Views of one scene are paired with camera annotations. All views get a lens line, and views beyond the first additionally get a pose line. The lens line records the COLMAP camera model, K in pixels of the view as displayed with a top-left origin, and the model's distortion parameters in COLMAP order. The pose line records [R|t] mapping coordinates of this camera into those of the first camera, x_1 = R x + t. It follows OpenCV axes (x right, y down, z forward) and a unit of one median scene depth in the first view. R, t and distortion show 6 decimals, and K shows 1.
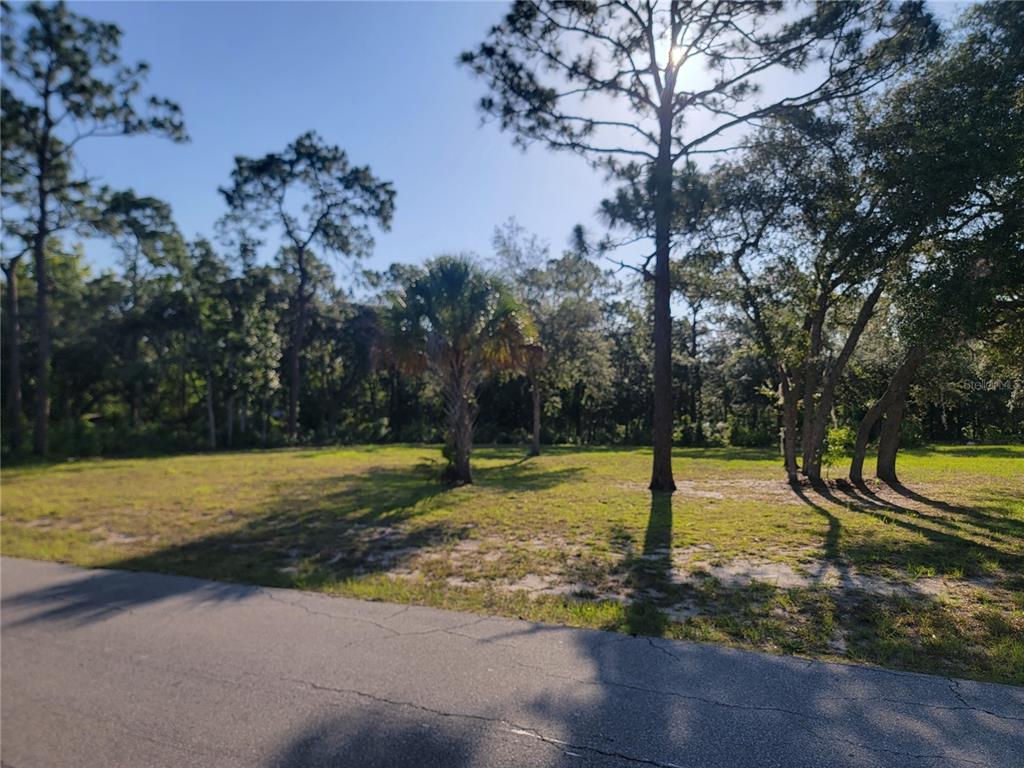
lens RADIAL K [[715.4, 0, 511.9], [0, 715.4, 386.5], [0, 0, 1]] dist [0.005517, -0.003905]
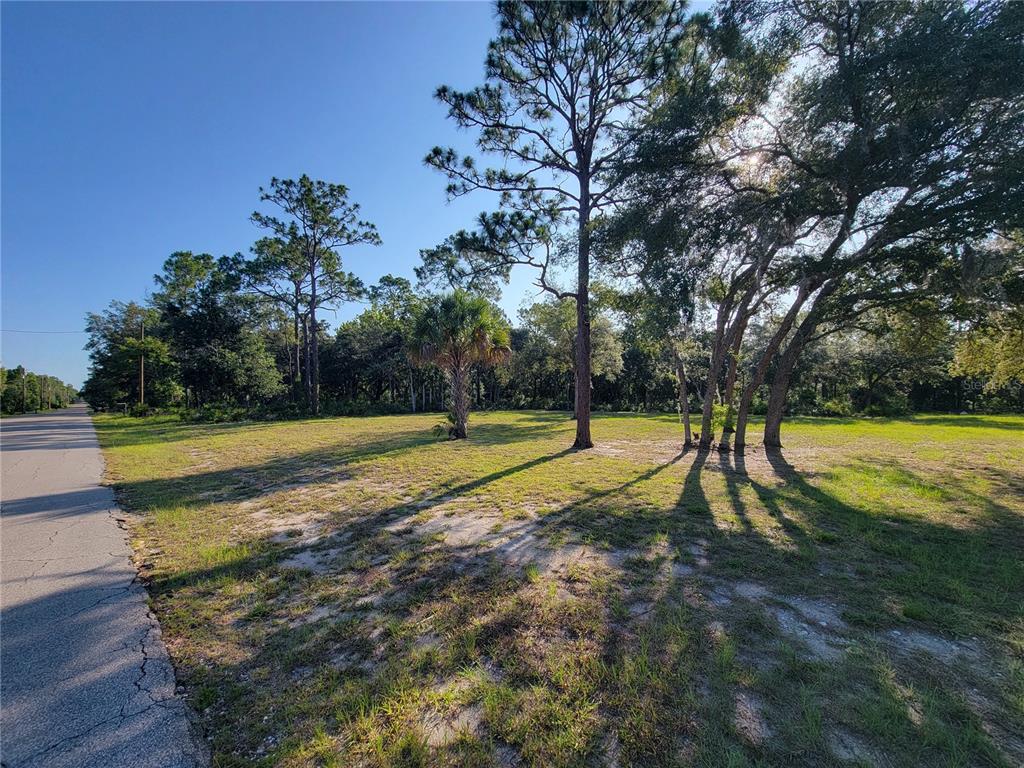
lens RADIAL K [[411.7, 0, 512.0], [0, 411.7, 381.8], [0, 0, 1]] dist [-0.002693, -0.000118]
pose [[0.945787, -0.014804, -0.324449, 0.201040], [0.019223, 0.999761, 0.010418, 0.003296], [0.324217, -0.016090, 0.945846, 0.120477]]
